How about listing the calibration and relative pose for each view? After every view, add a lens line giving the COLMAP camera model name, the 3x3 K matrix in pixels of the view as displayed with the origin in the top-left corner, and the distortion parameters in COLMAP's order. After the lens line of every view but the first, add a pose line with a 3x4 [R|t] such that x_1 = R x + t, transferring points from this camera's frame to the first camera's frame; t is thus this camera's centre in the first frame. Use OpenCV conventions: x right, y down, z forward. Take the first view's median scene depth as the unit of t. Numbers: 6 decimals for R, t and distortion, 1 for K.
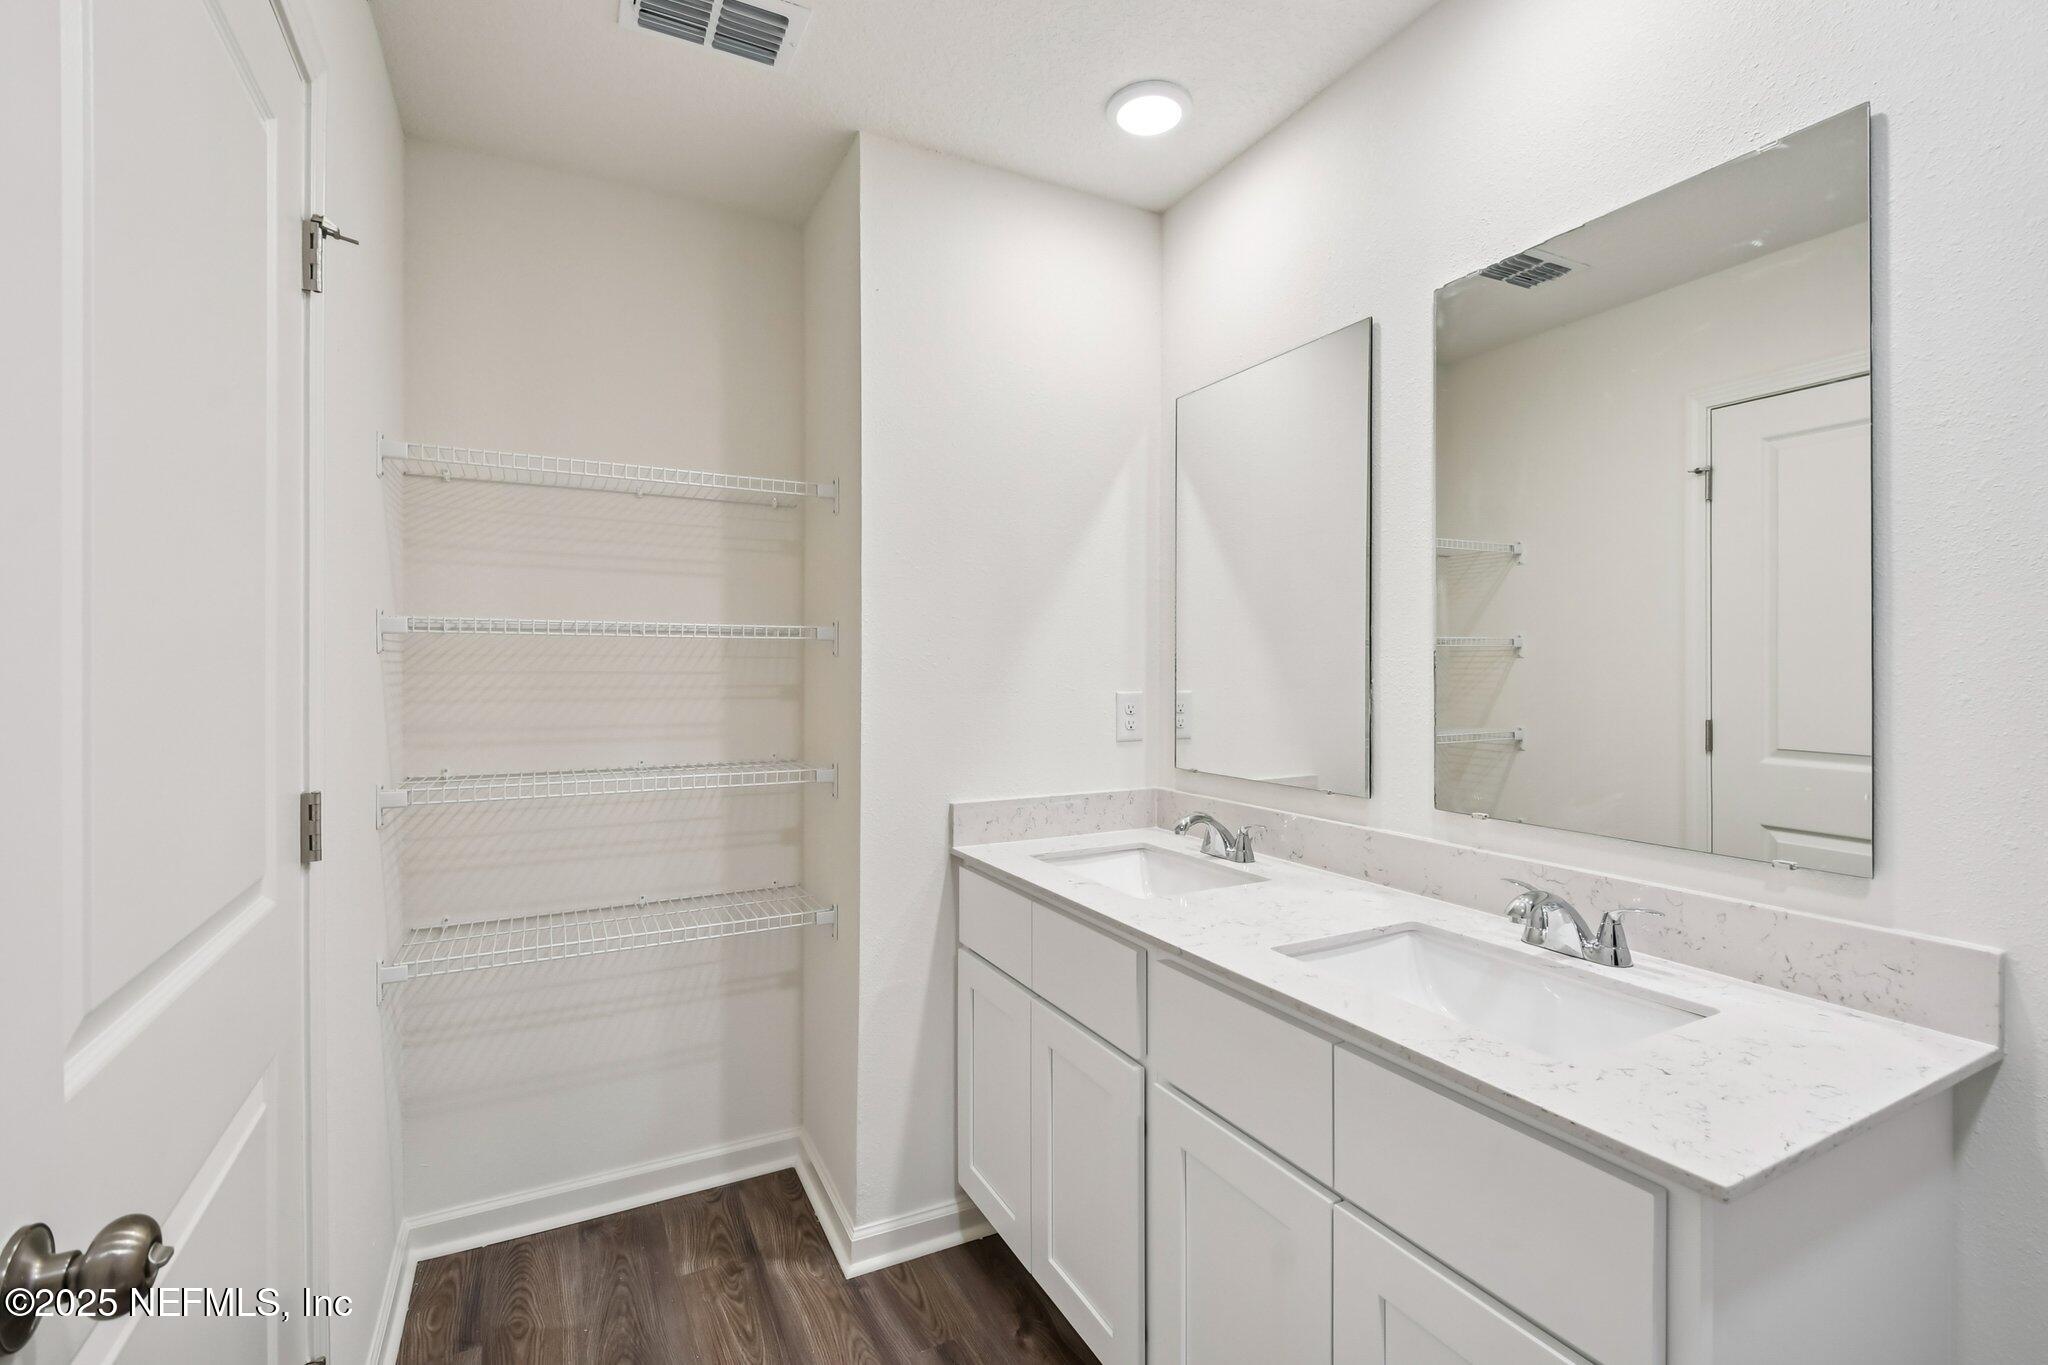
lens RADIAL K [[913.4, 0, 1040.6], [0, 913.4, 666.6], [0, 0, 1]] dist [0.003853, -0.001248]
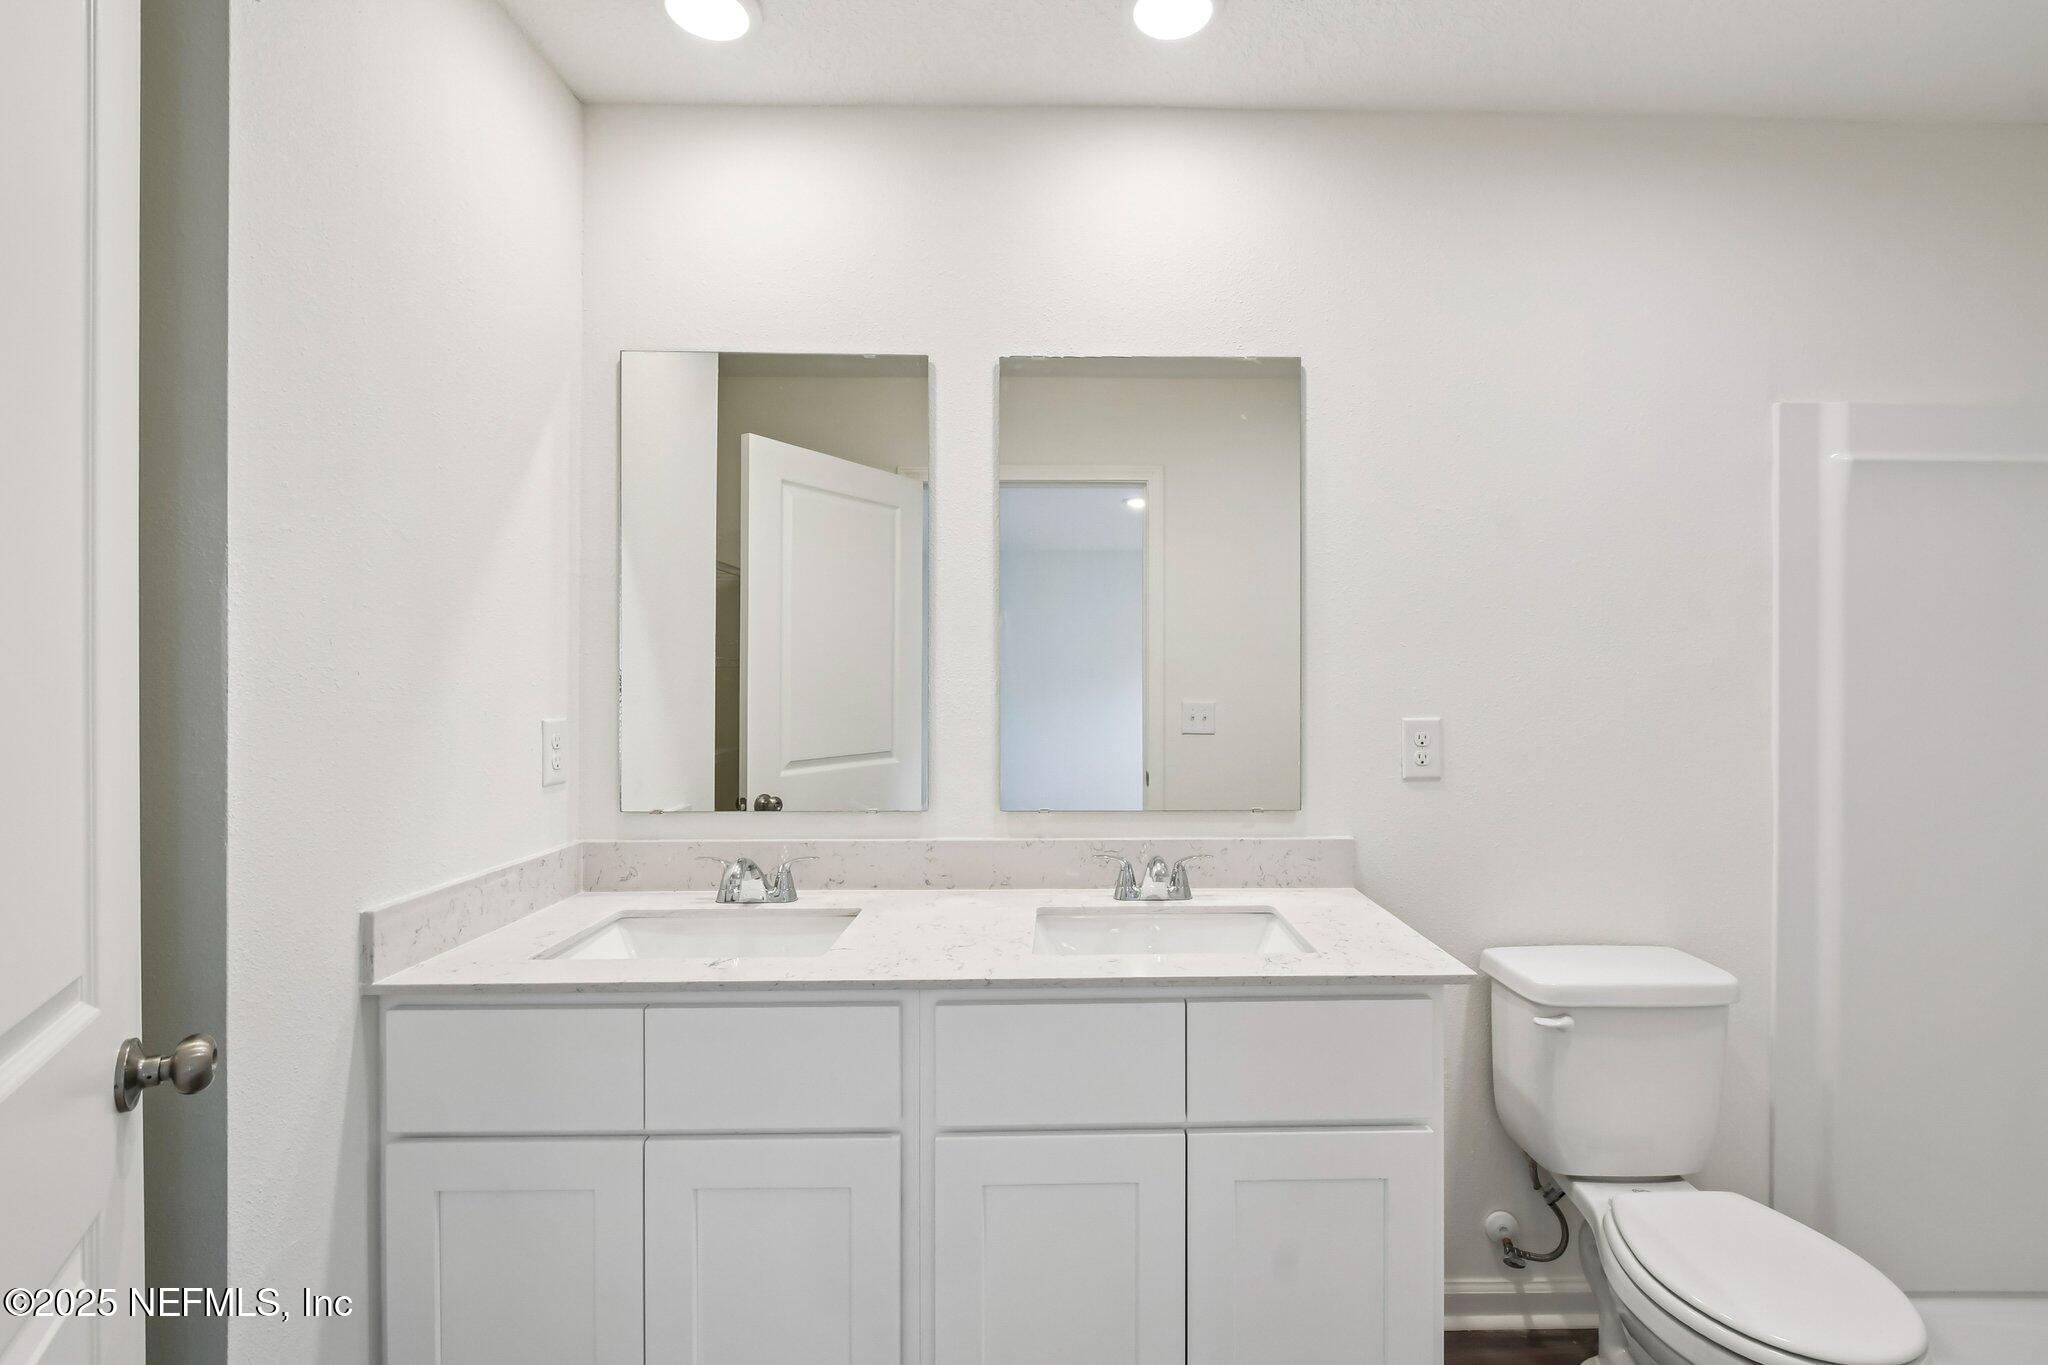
lens RADIAL K [[913.4, 0, 1041.4], [0, 913.4, 696.9], [0, 0, 1]] dist [0.003853, -0.001248]
pose [[0.471520, -0.008715, 0.881812, -0.421446], [0.001302, 0.999957, 0.009187, 0.002414], [-0.881854, -0.003184, 0.471511, 0.318804]]
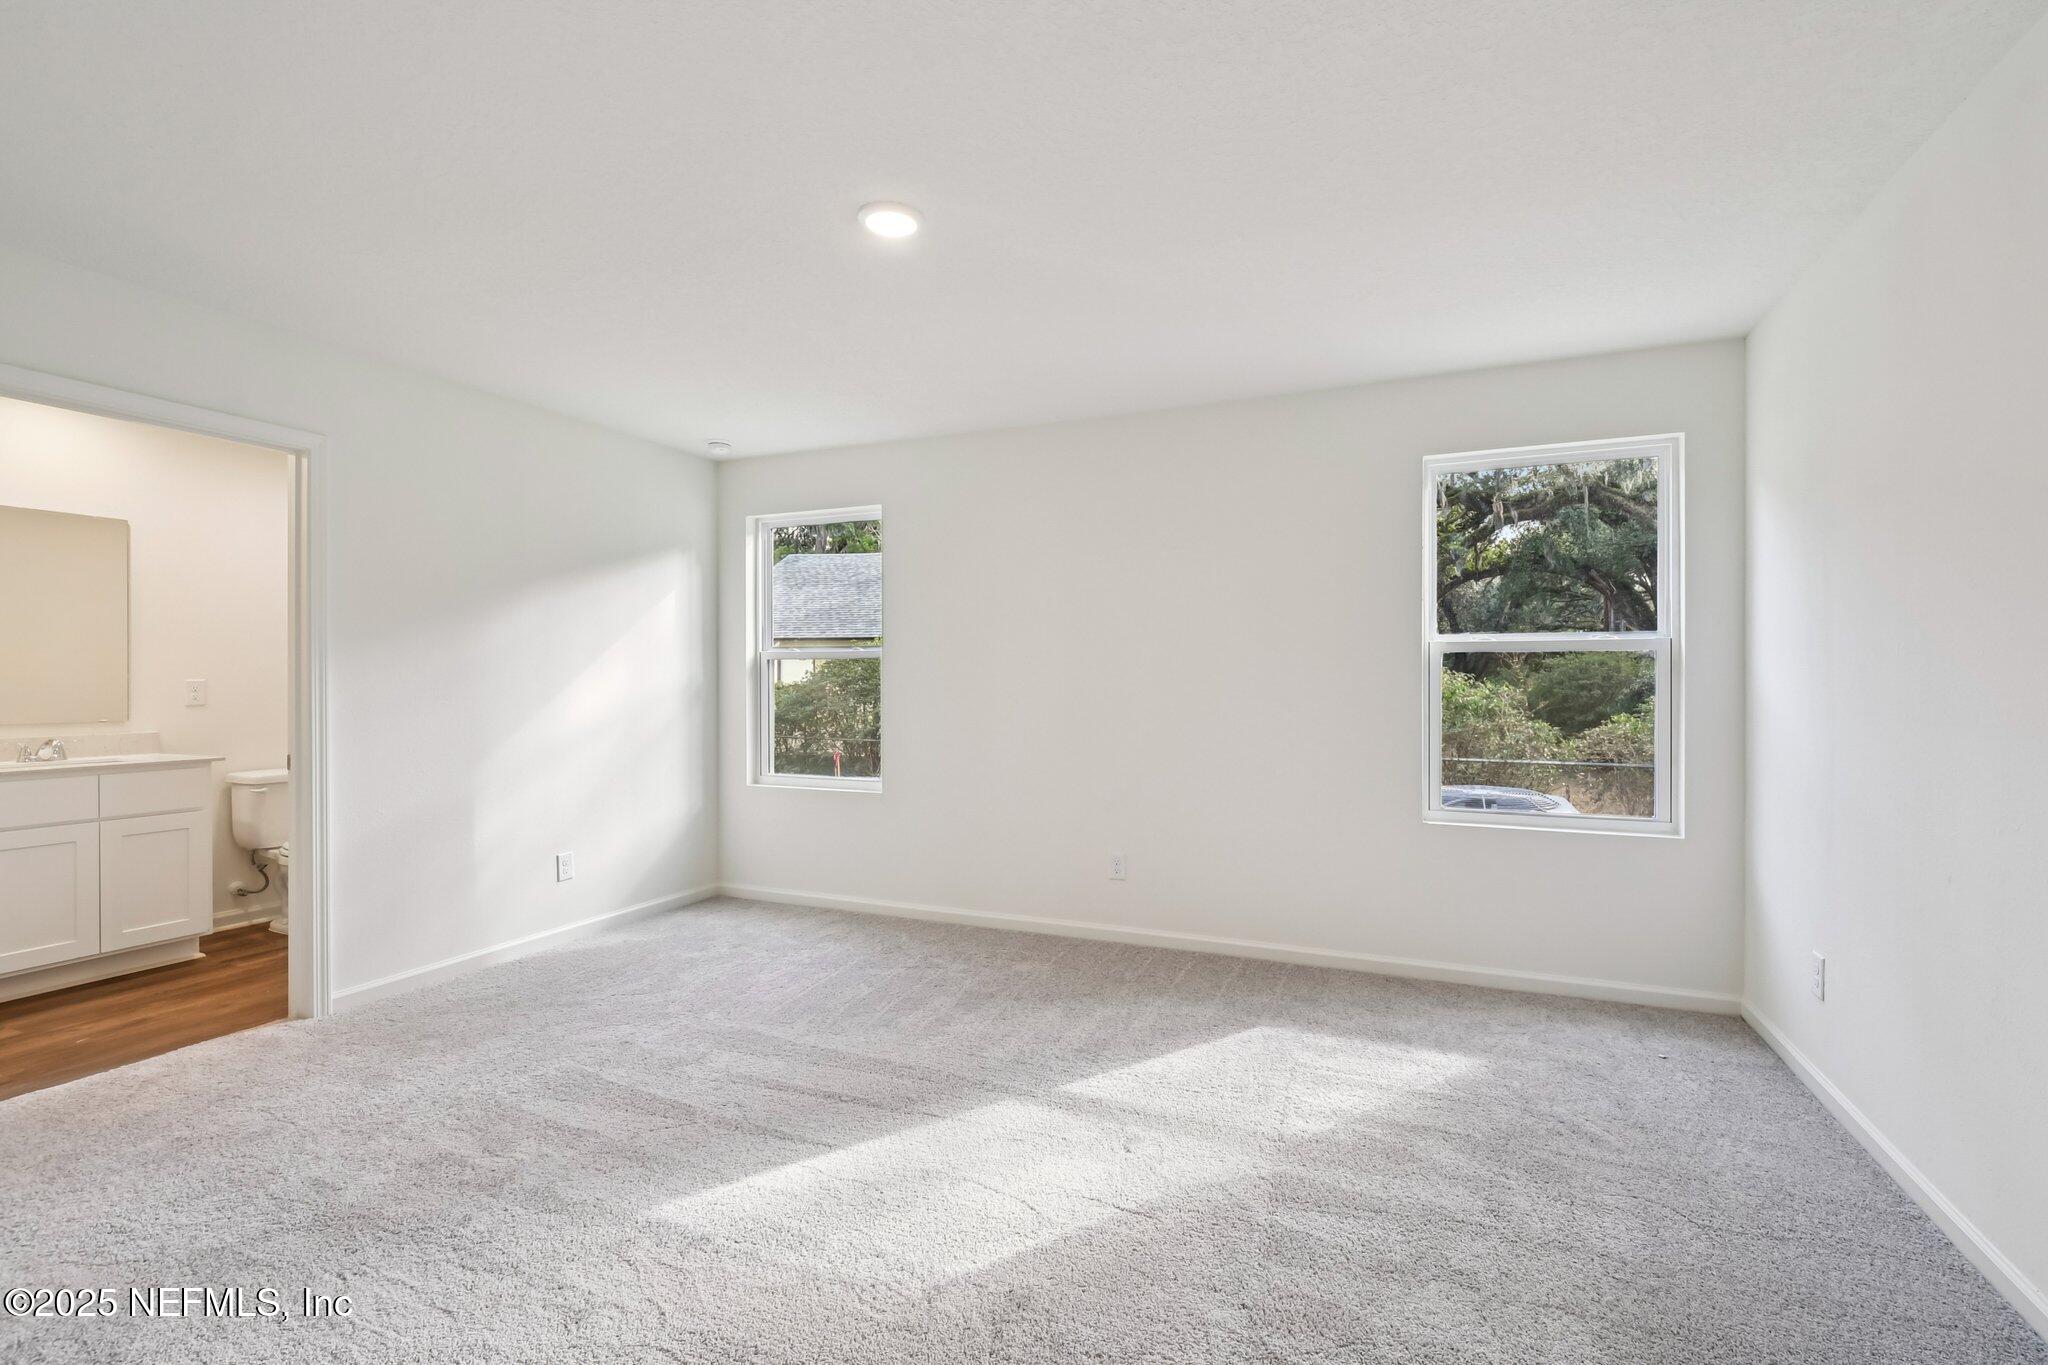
lens RADIAL K [[913.4, 0, 1027.6], [0, 913.4, 674.4], [0, 0, 1]] dist [0.003853, -0.001248]
pose [[-0.618307, -0.001120, 0.785936, -2.339977], [0.002081, 0.999993, 0.003062, 0.019167], [-0.785934, 0.003528, -0.618301, 0.206583]]
